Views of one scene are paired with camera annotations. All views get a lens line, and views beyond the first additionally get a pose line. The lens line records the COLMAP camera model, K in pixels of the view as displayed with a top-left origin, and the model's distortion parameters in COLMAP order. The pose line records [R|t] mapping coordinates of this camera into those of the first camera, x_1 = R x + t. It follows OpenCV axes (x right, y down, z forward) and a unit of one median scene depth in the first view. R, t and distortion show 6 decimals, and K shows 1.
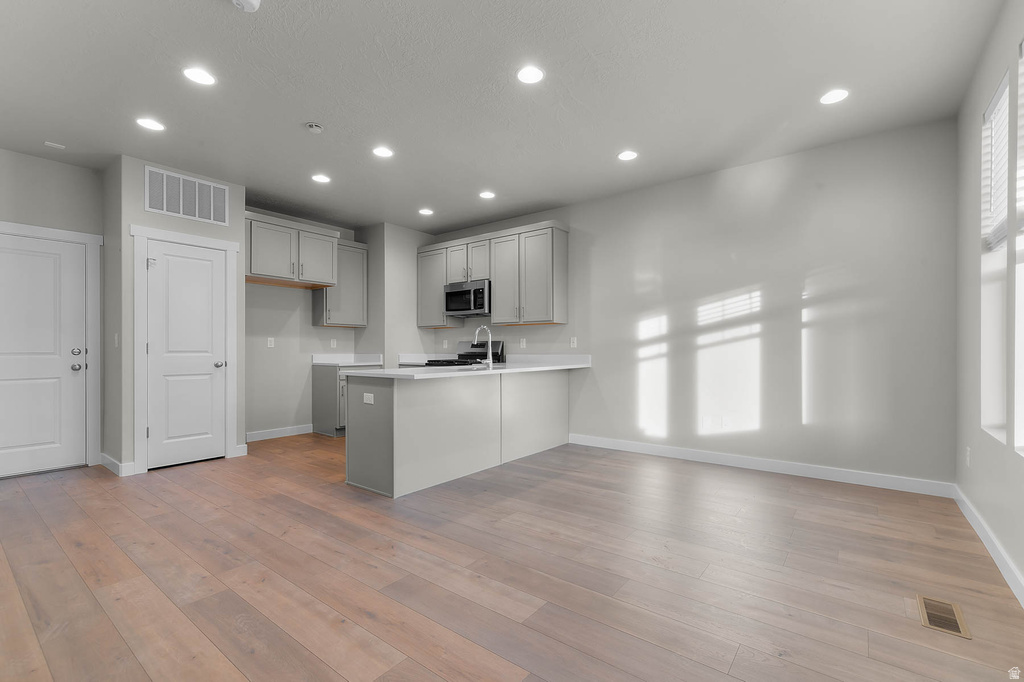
lens RADIAL K [[453.6, 0, 525.5], [0, 453.6, 351.7], [0, 0, 1]] dist [-0.000557, -0.000126]
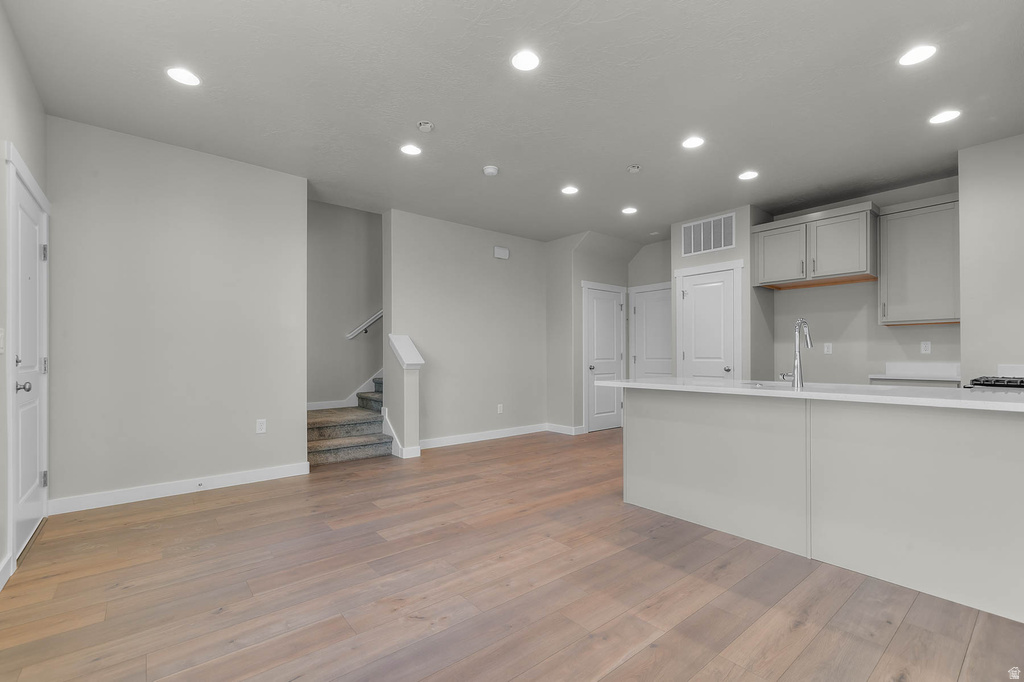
lens RADIAL K [[441.8, 0, 512.3], [0, 441.8, 352.8], [0, 0, 1]] dist [-0.001054, -0.000121]
pose [[-0.236084, -0.006808, -0.971709, 0.586280], [-0.003518, 0.999975, -0.006151, -0.004964], [0.971726, 0.001966, -0.236102, 0.780687]]
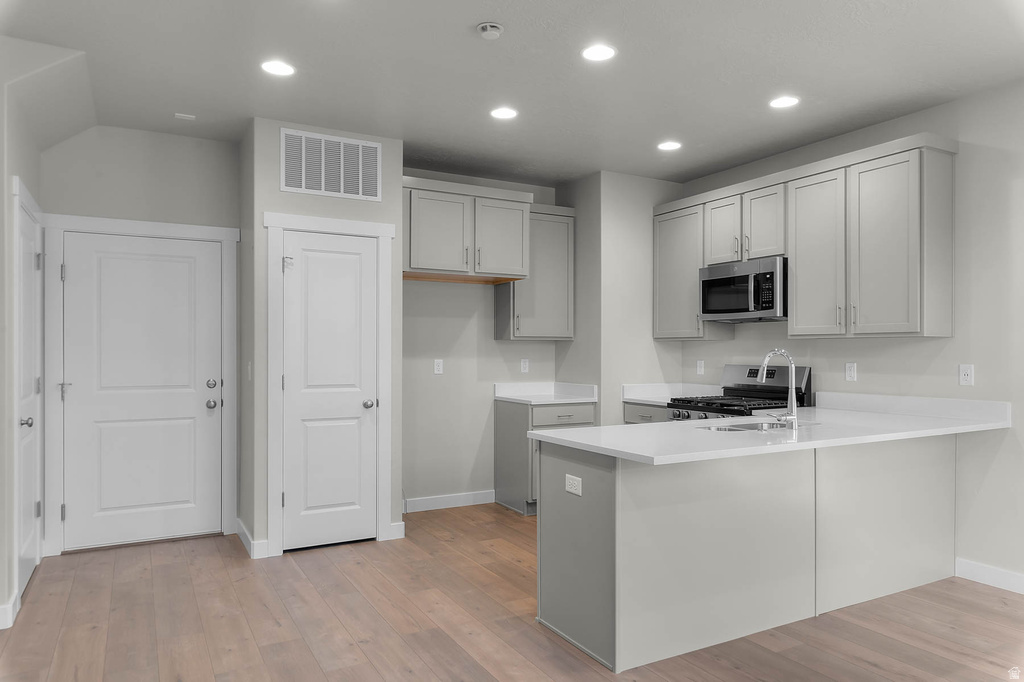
lens RADIAL K [[694.2, 0, 528.1], [0, 694.2, 351.3], [0, 0, 1]] dist [0.002544, 0.001455]
pose [[0.918756, 0.000387, -0.394827, -0.042681], [-0.002255, 0.999988, -0.004265, -0.050789], [0.394820, 0.004809, 0.918746, 0.139167]]
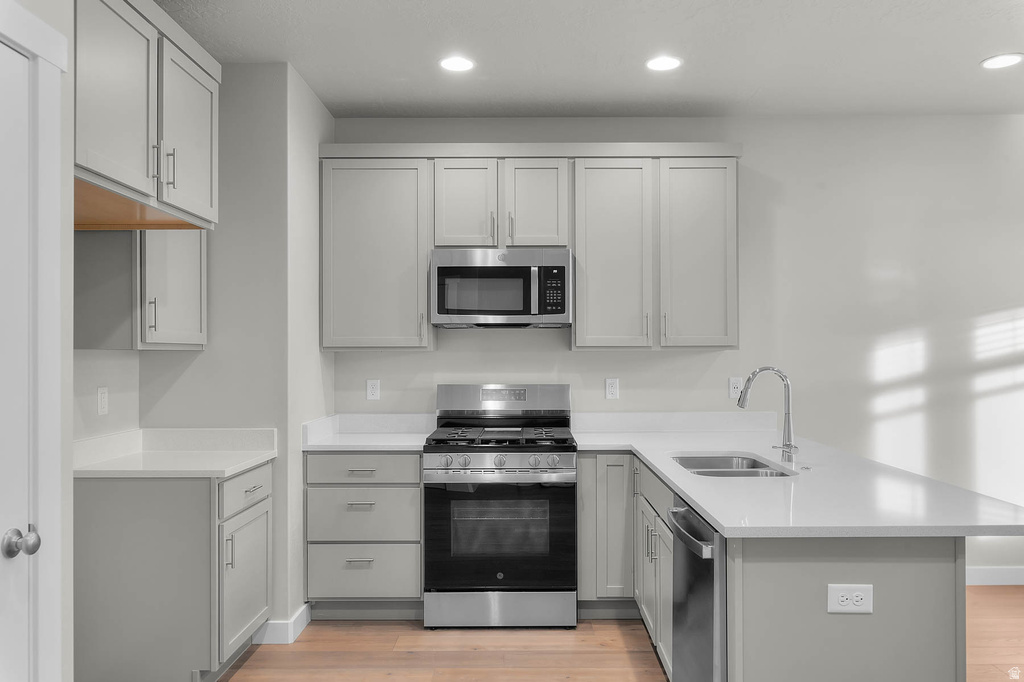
lens RADIAL K [[755.0, 0, 533.1], [0, 755.0, 355.2], [0, 0, 1]] dist [-0.002815, -0.000912]
pose [[0.793220, -0.004155, 0.608921, -0.729906], [0.009046, 0.999947, -0.004959, -0.066220], [-0.608868, 0.009442, 0.793215, 0.572054]]
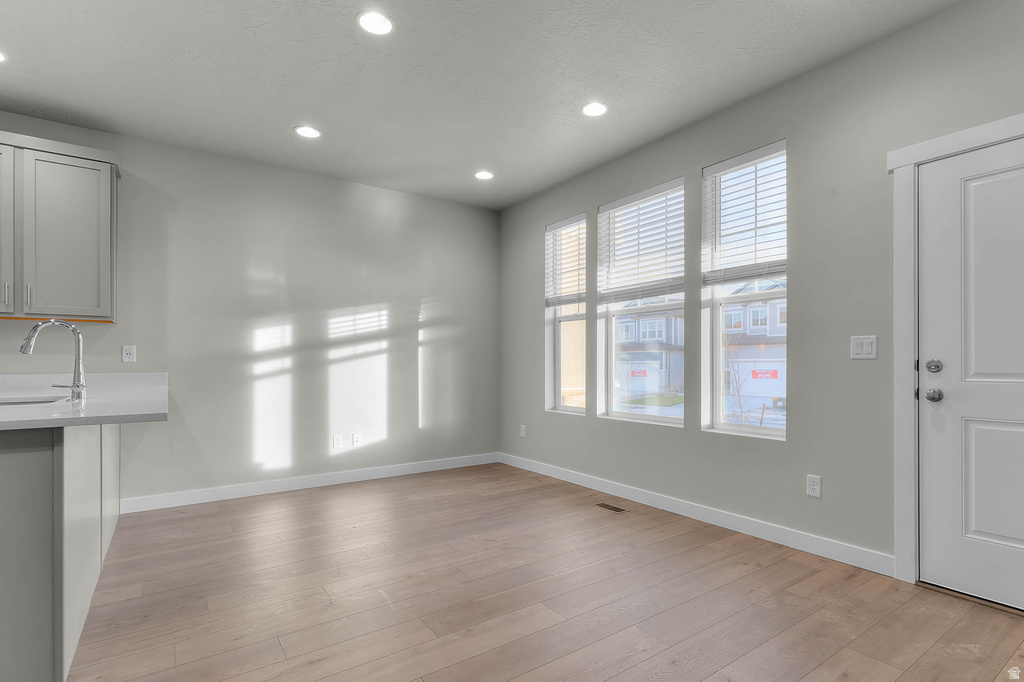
lens RADIAL K [[504.5, 0, 529.9], [0, 504.5, 365.4], [0, 0, 1]] dist [0.000309, -0.000206]
pose [[0.286620, -0.001515, 0.958043, -0.504426], [0.005910, 0.999983, -0.000187, -0.000500], [-0.958026, 0.005715, 0.286624, 0.318037]]
